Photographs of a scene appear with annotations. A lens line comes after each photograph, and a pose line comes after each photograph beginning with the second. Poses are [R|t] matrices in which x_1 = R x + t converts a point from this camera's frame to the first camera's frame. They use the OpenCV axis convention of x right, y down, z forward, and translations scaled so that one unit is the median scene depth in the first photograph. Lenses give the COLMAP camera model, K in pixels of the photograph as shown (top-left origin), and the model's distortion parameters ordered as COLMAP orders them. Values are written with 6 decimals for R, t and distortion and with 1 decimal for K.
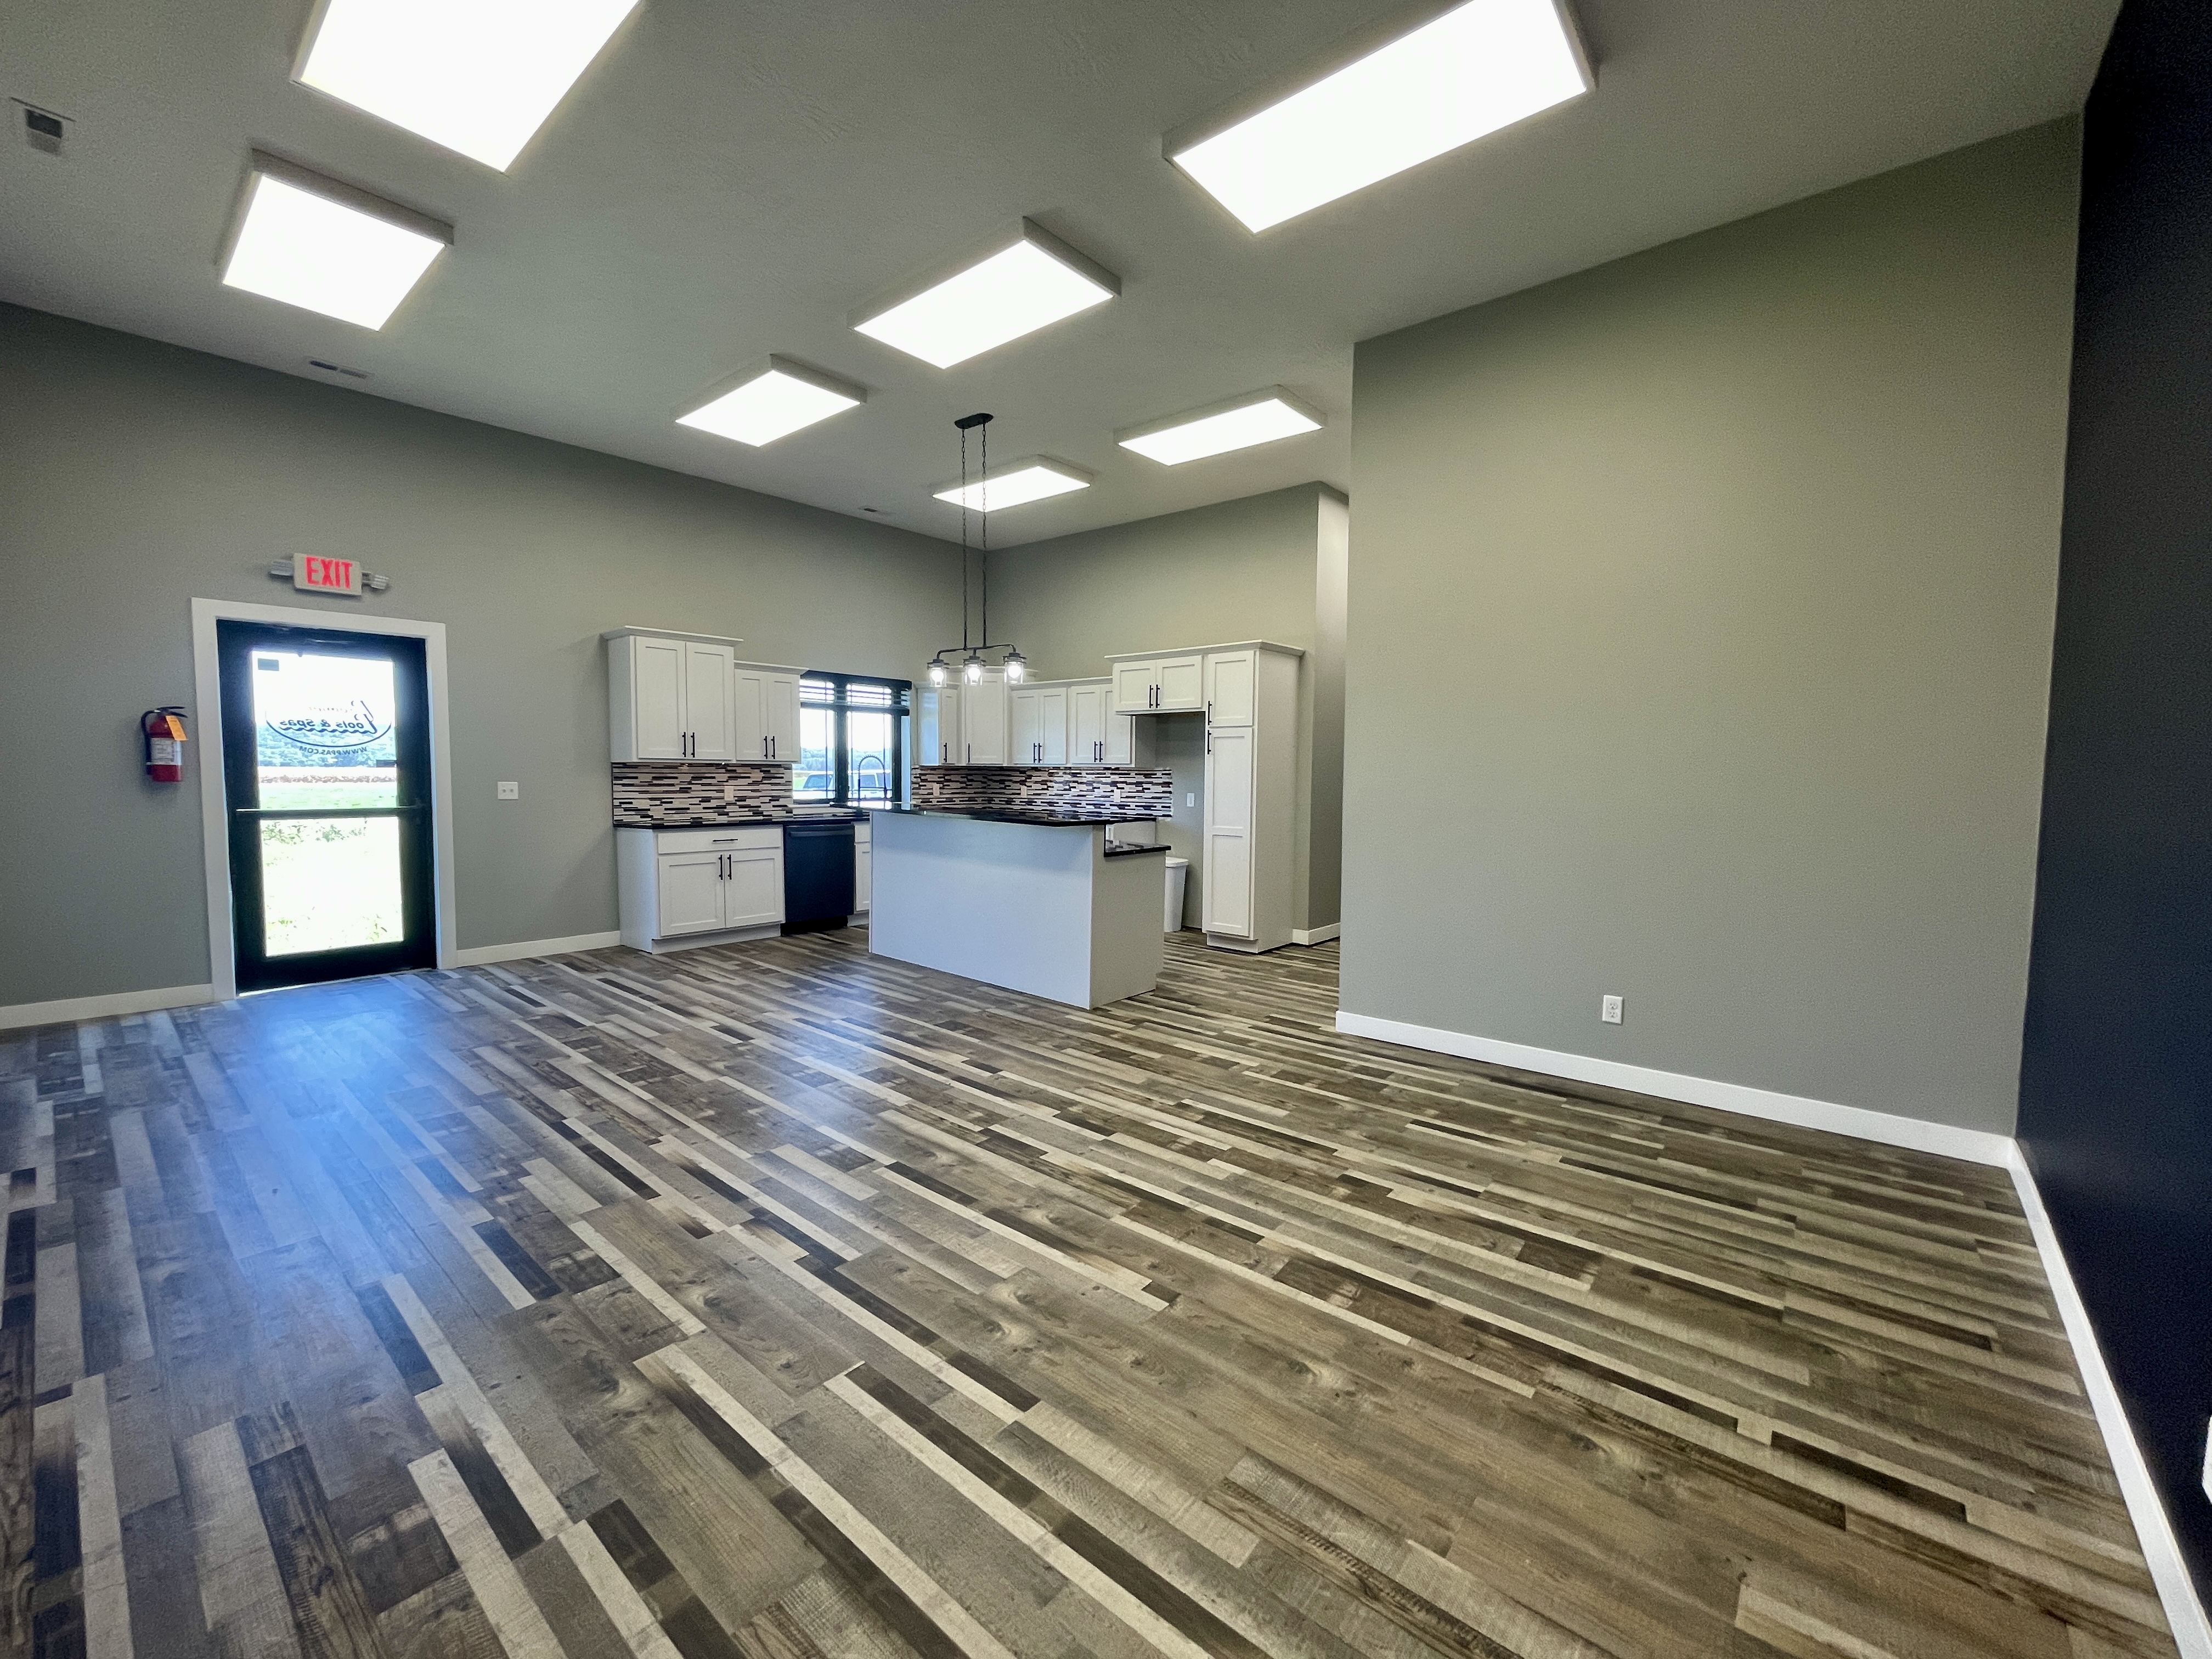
lens RADIAL K [[895.7, 0, 1096.6], [0, 895.7, 832.9], [0, 0, 1]] dist [0.001441, 0.001004]
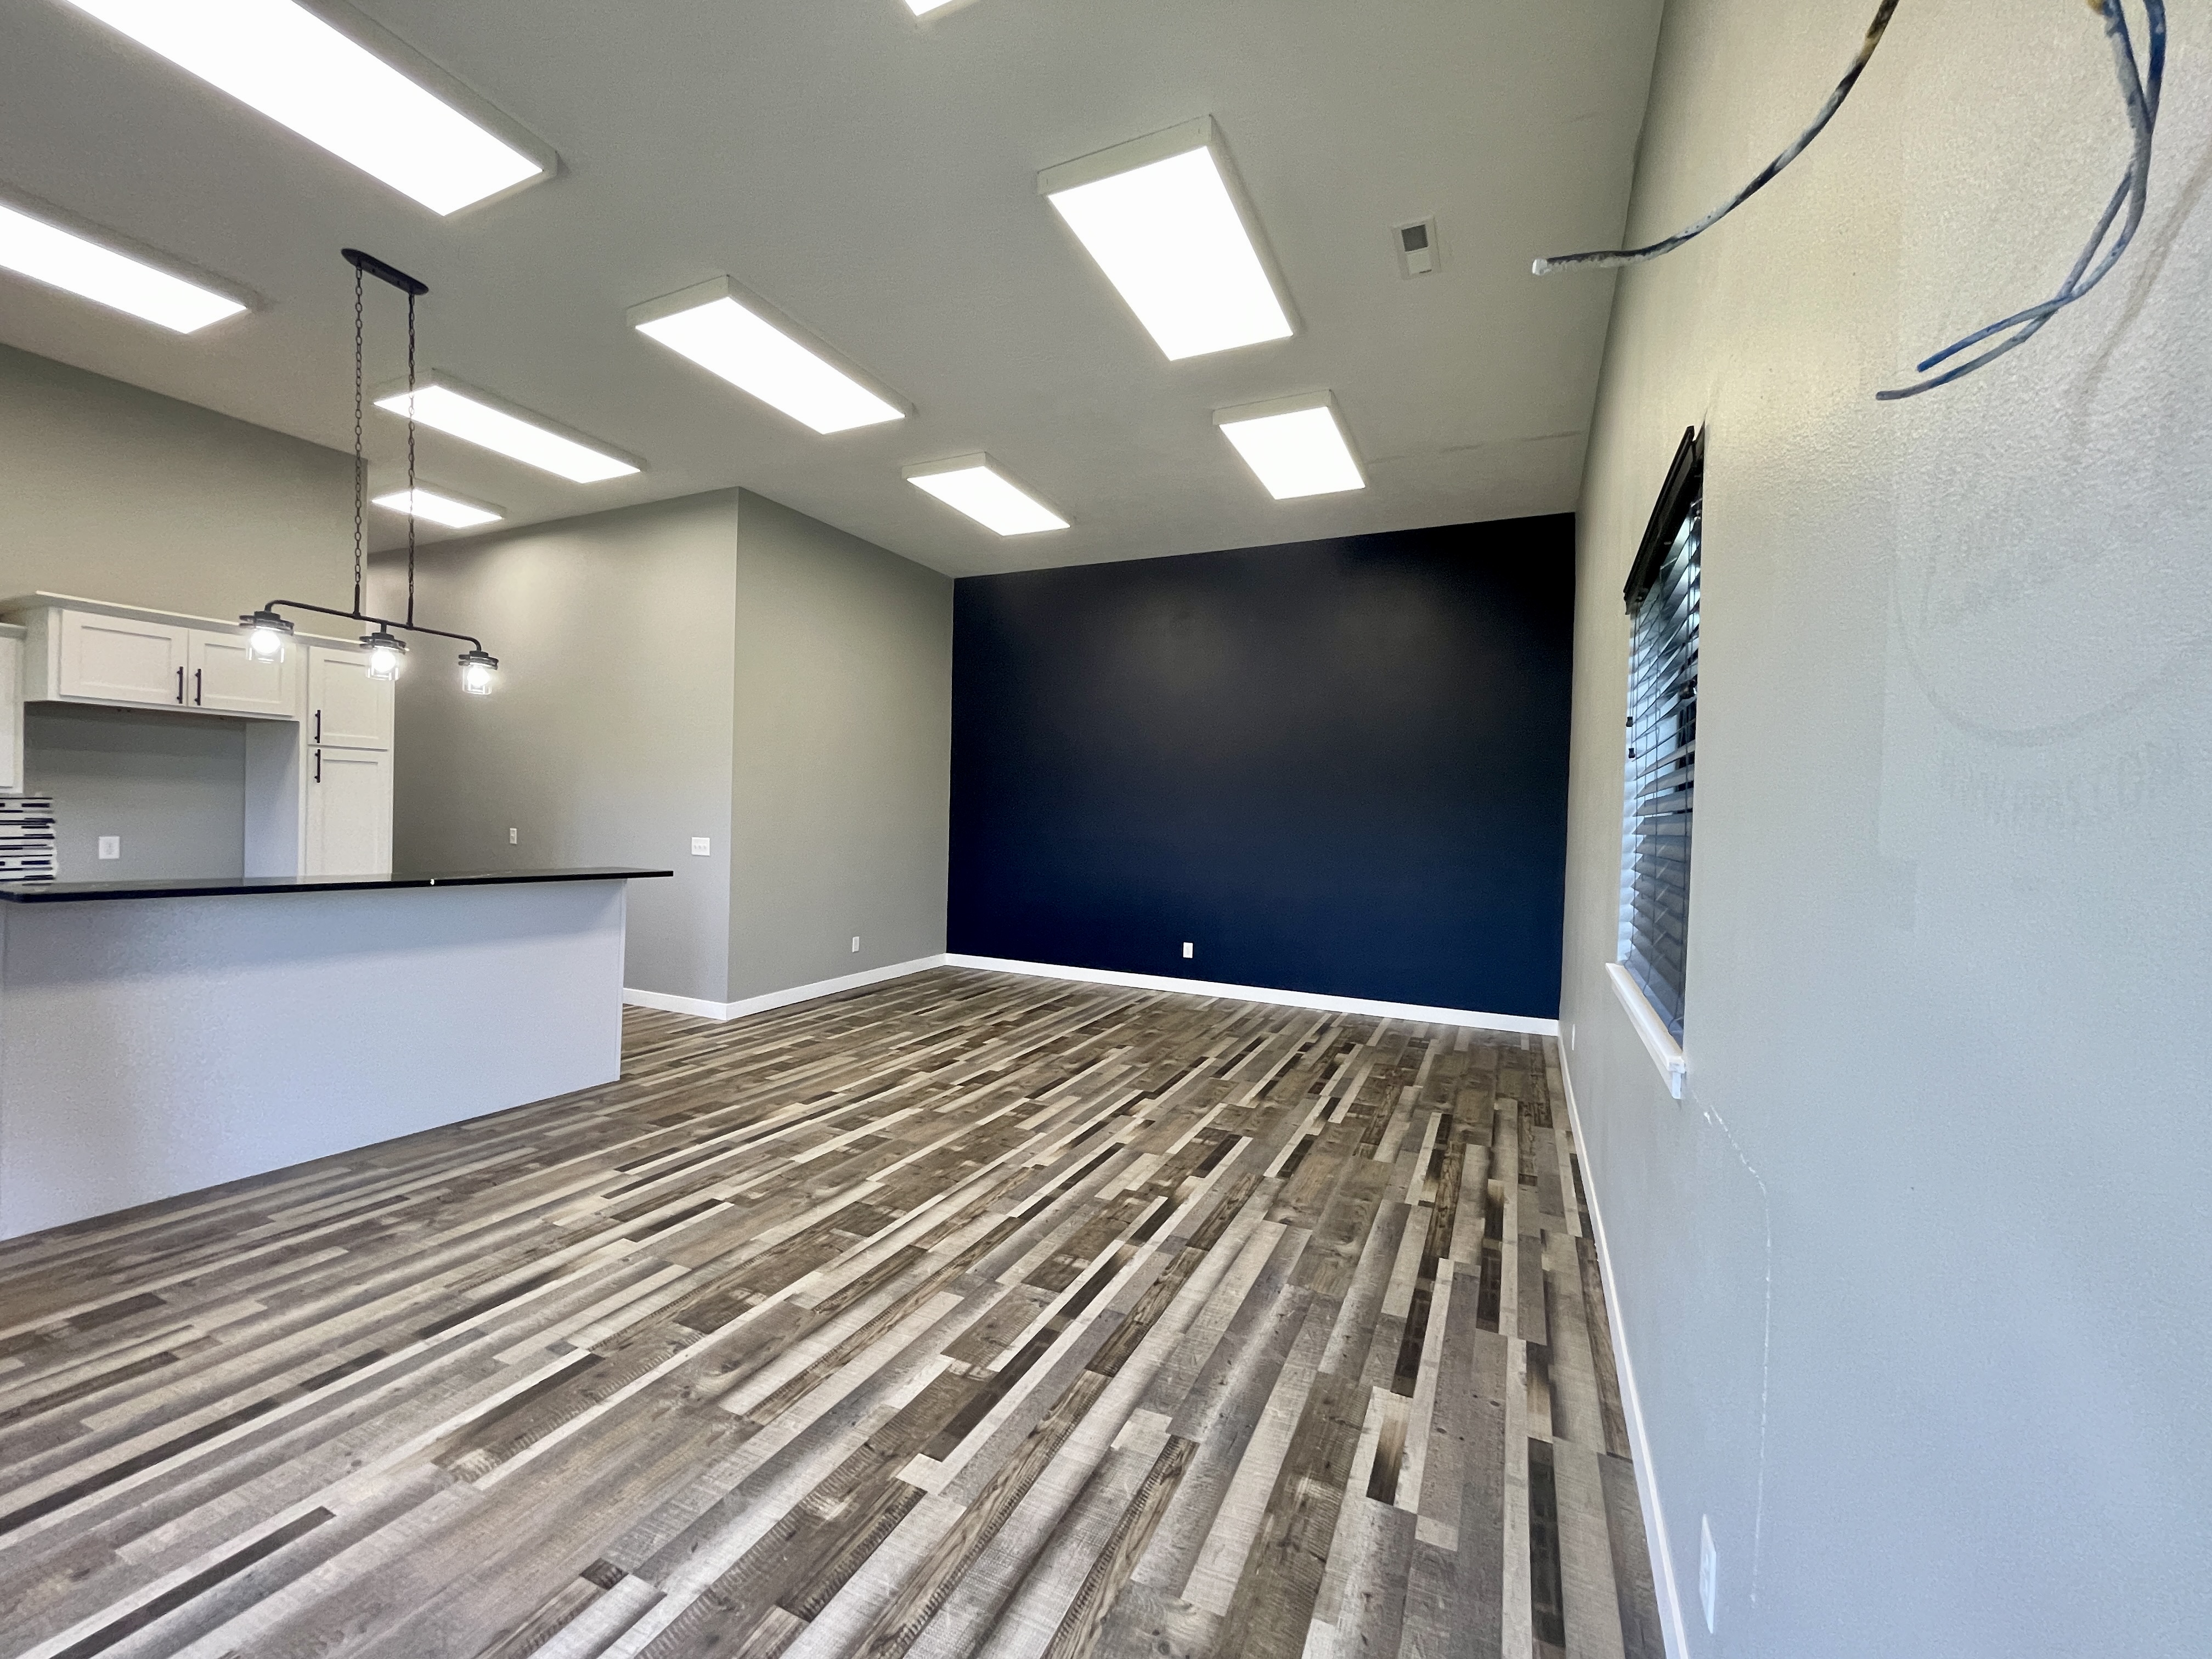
lens RADIAL K [[895.7, 0, 1096.6], [0, 895.7, 832.9], [0, 0, 1]] dist [0.001441, 0.001004]
pose [[-0.263565, -0.033329, 0.964066, -1.450099], [0.043329, 0.997985, 0.046348, -0.102100], [-0.963668, 0.053987, -0.261590, 1.116684]]
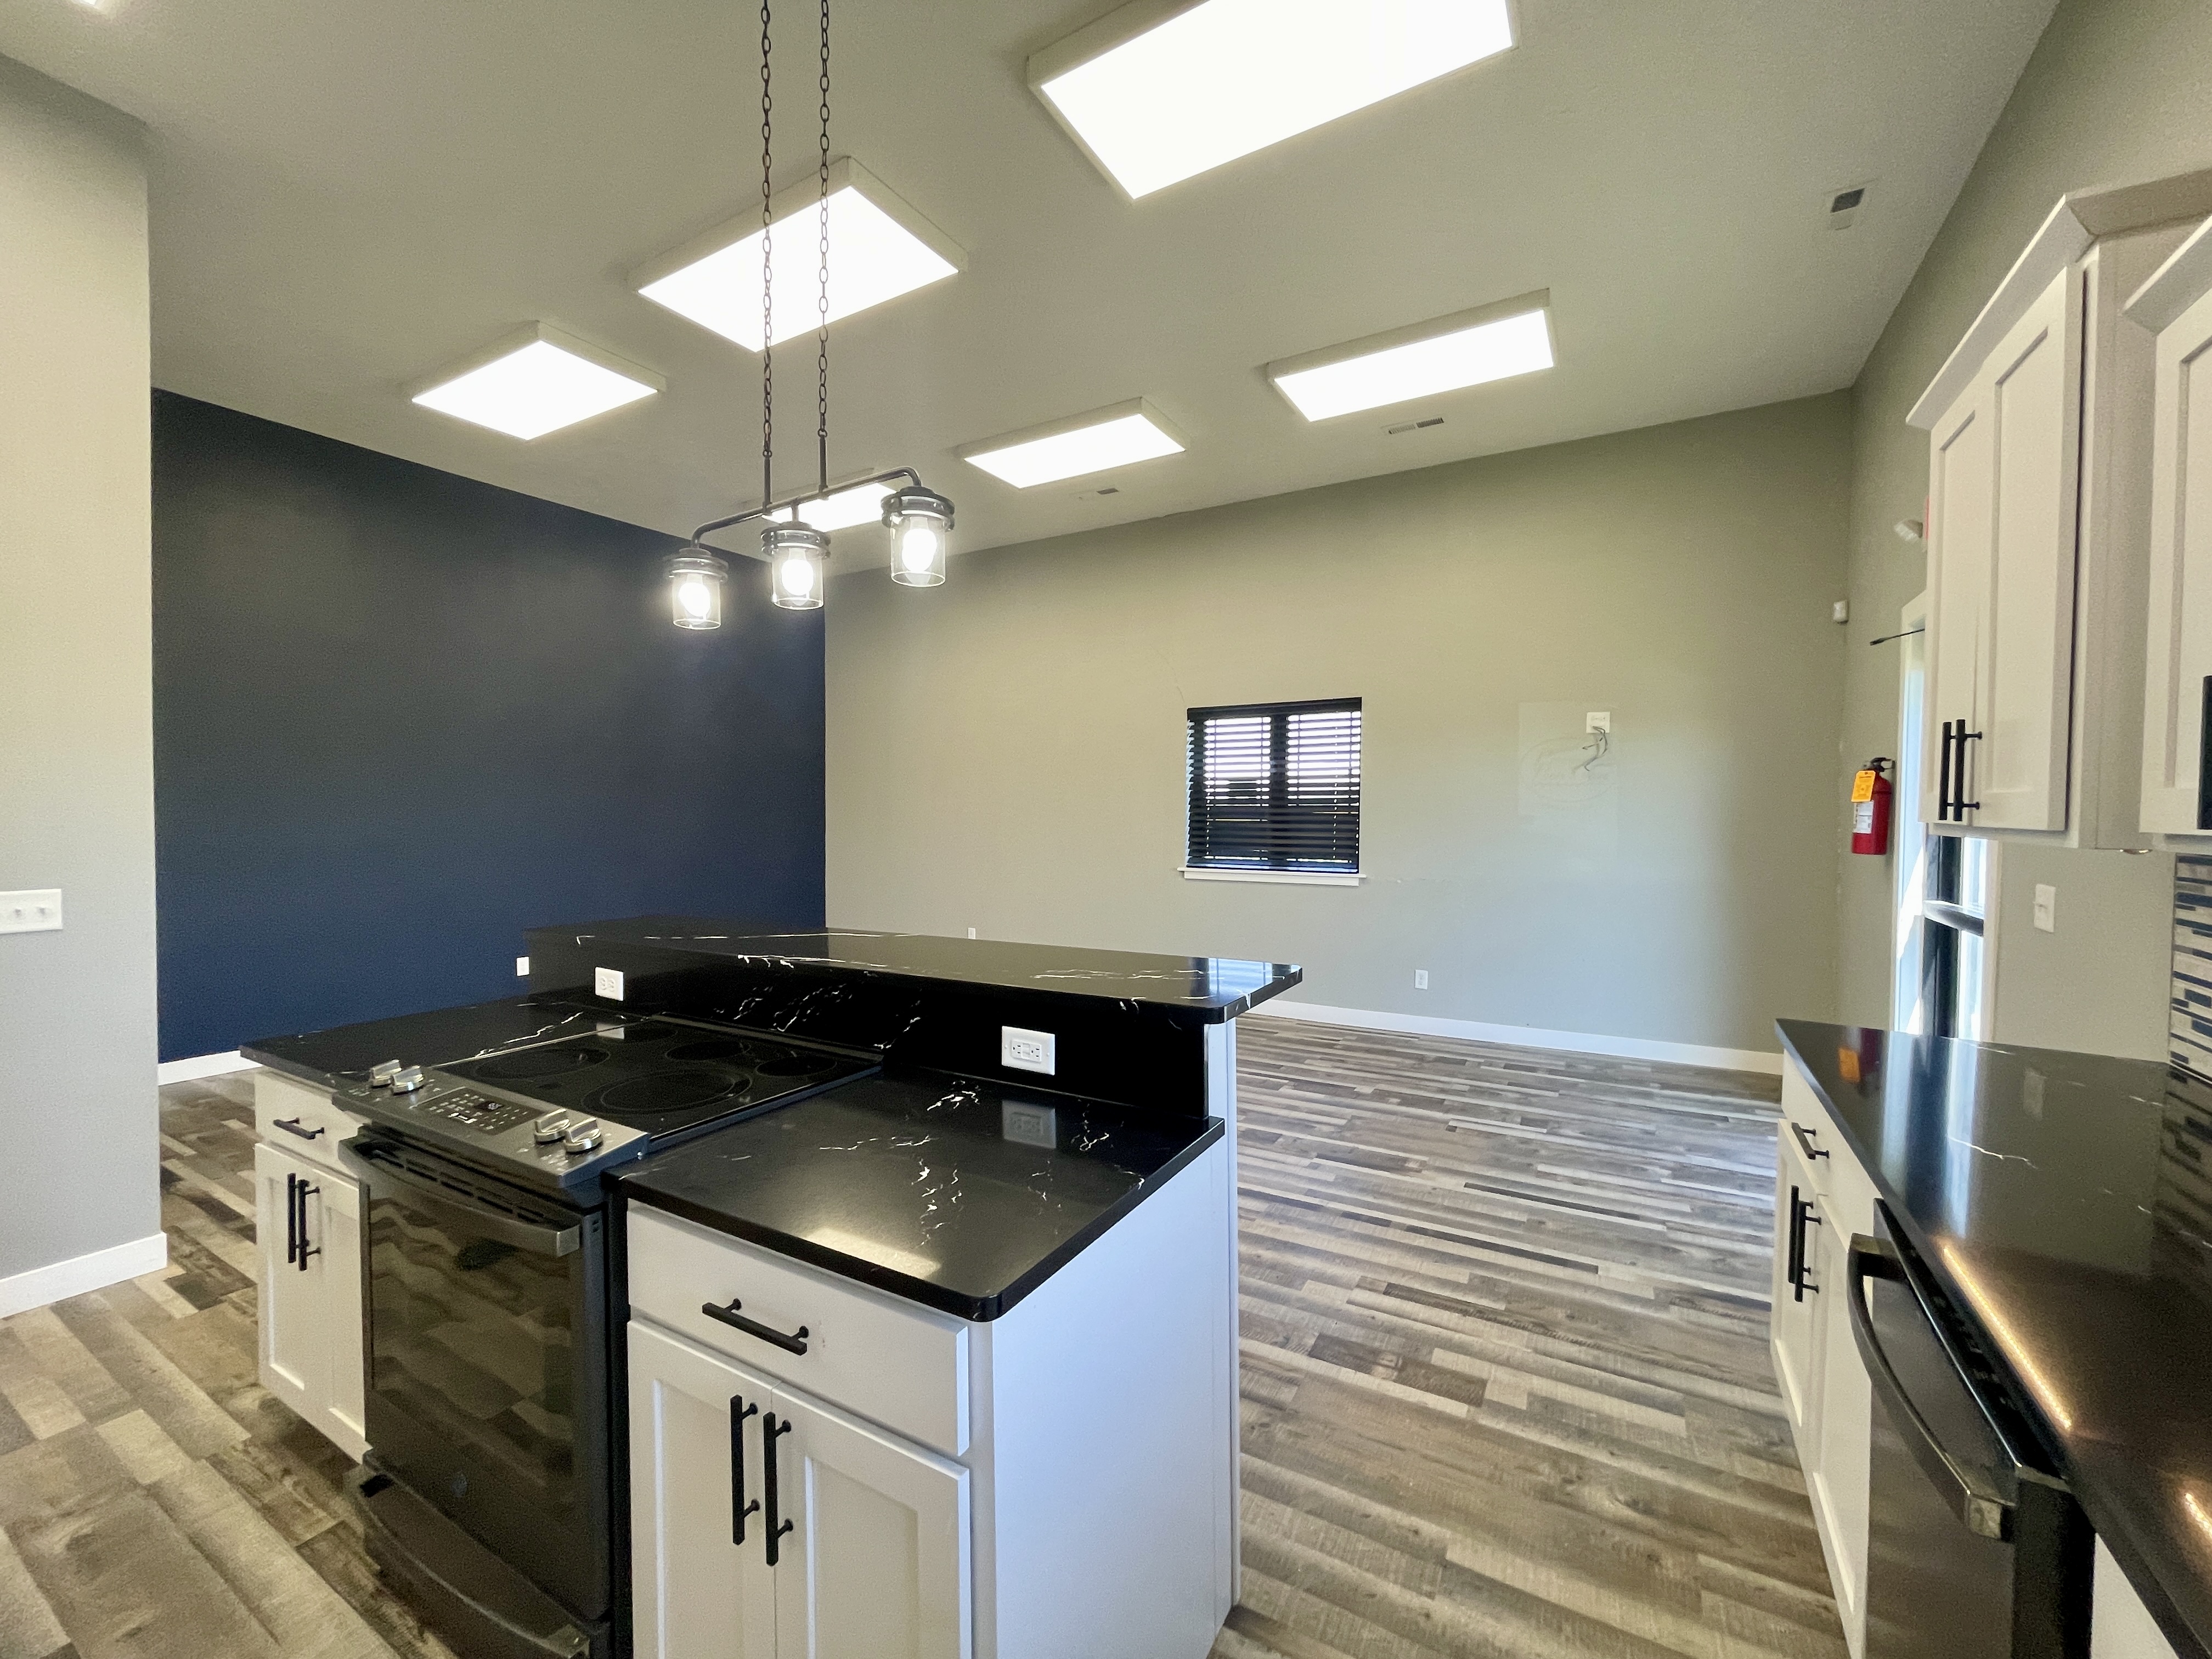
lens RADIAL K [[895.7, 0, 1096.6], [0, 895.7, 832.9], [0, 0, 1]] dist [0.001441, 0.001004]
pose [[-0.984165, -0.005417, -0.177173, -0.322809], [-0.022984, 0.994994, 0.097251, -0.176867], [0.175759, 0.099783, -0.979363, 2.233934]]
